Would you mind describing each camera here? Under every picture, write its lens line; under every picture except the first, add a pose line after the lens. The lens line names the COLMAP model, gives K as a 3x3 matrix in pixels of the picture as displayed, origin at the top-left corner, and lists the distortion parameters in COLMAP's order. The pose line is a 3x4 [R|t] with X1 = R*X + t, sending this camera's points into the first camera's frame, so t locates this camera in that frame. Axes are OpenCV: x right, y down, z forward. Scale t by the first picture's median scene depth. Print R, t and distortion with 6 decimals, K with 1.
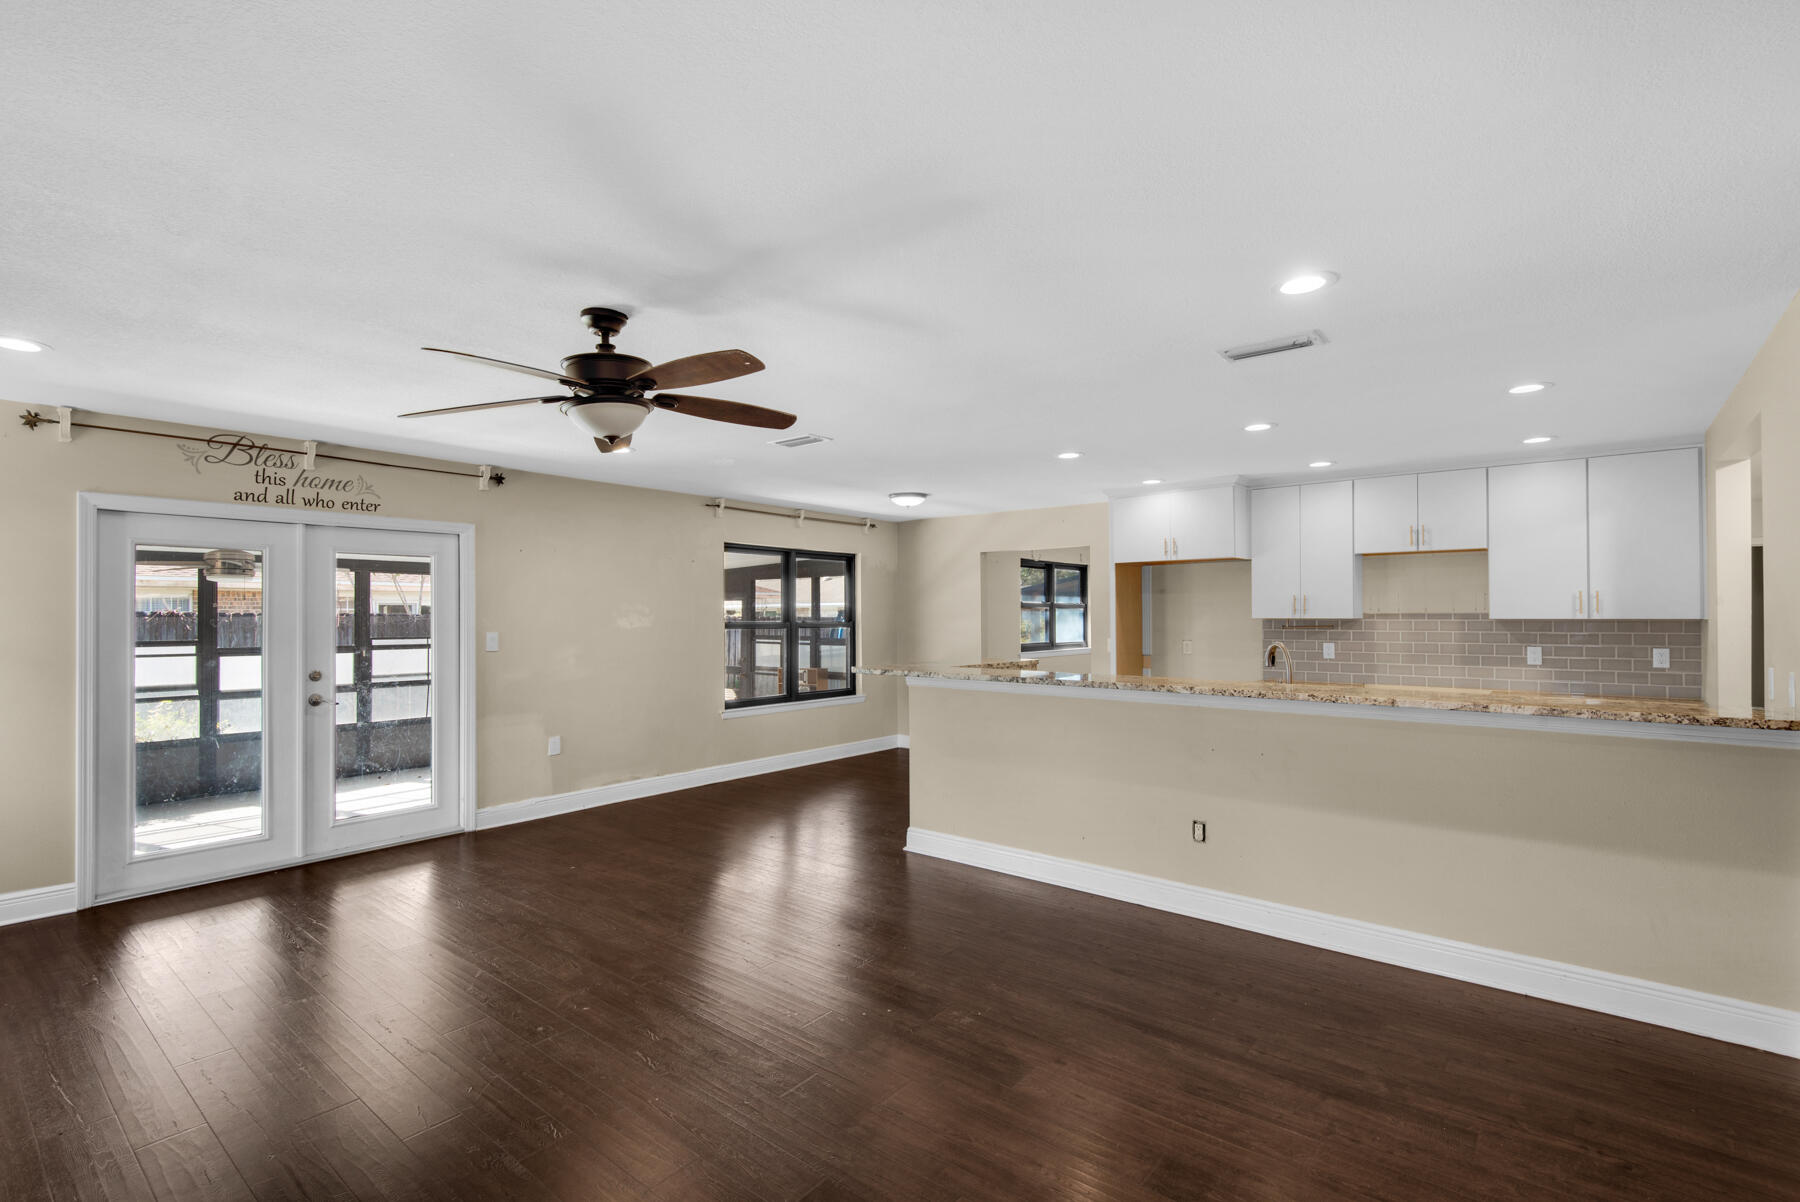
lens RADIAL K [[823.3, 0, 892.2], [0, 823.3, 615.5], [0, 0, 1]] dist [0.027496, -0.021043]
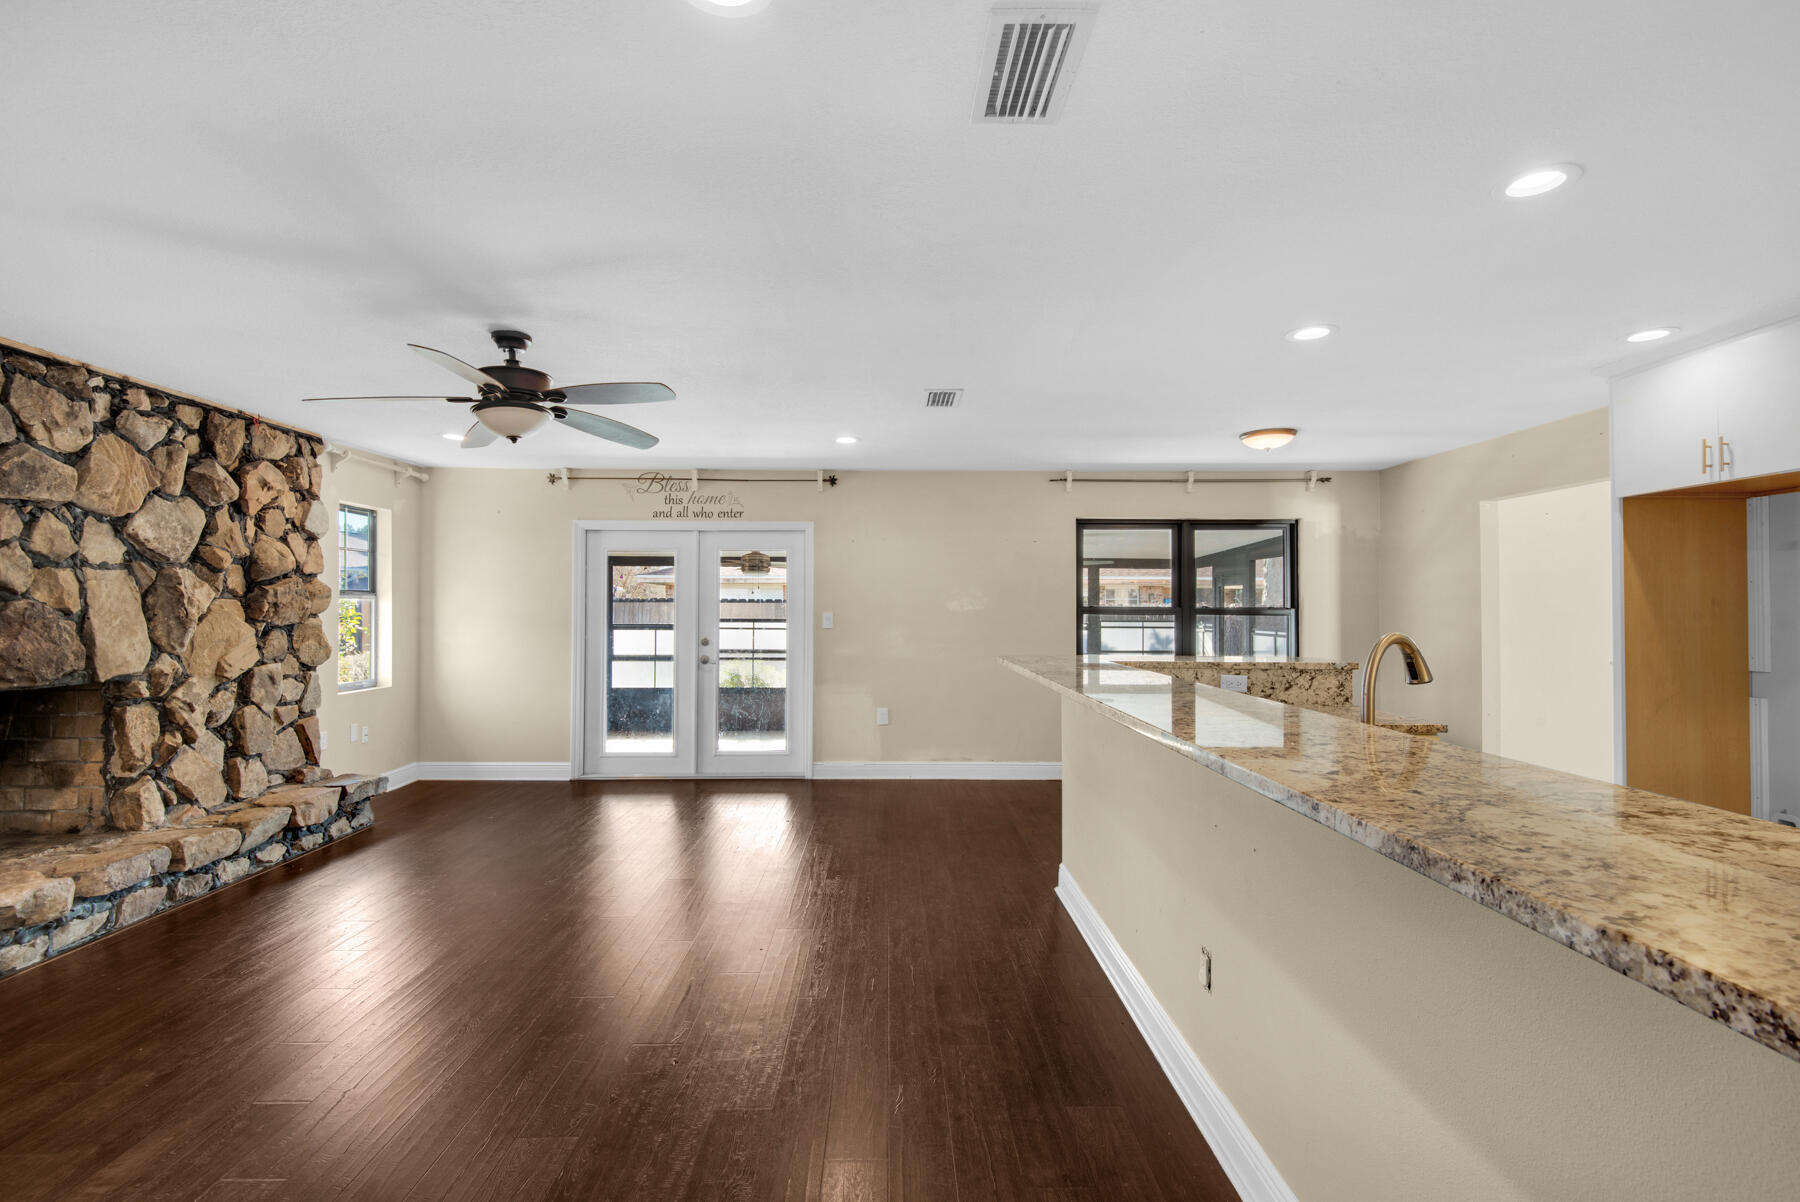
lens RADIAL K [[815.8, 0, 890.0], [0, 815.8, 597.2], [0, 0, 1]] dist [0.001620, 0.000164]
pose [[0.640426, -0.008107, -0.767977, 0.467705], [-0.003114, 0.999909, -0.013153, 0.014221], [0.768013, 0.010815, 0.640342, 0.343187]]
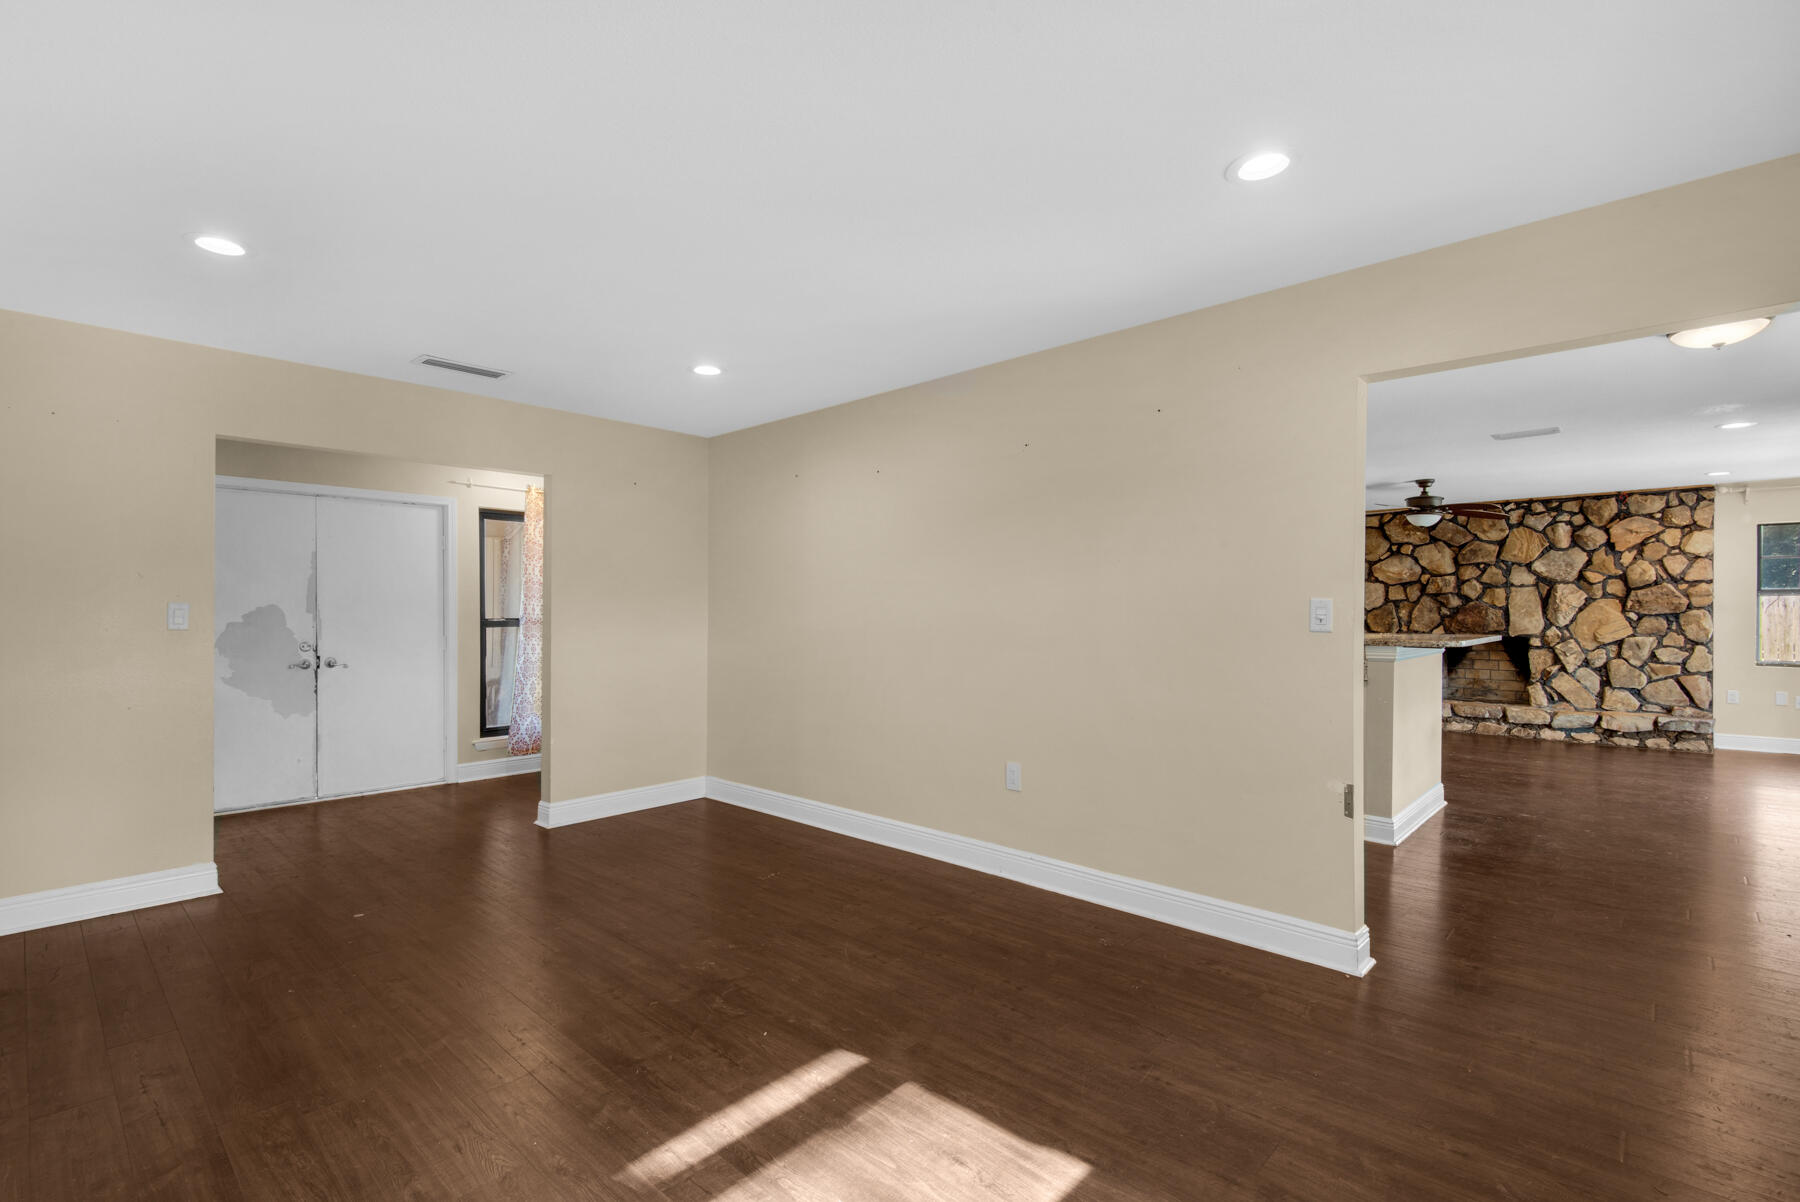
lens RADIAL K [[823.3, 0, 892.2], [0, 823.3, 615.5], [0, 0, 1]] dist [0.027496, -0.021043]
pose [[-0.998112, 0.003879, 0.061290, 0.618734], [0.004280, 0.999970, 0.006412, 0.022261], [-0.061264, 0.006662, -0.998099, 1.948403]]
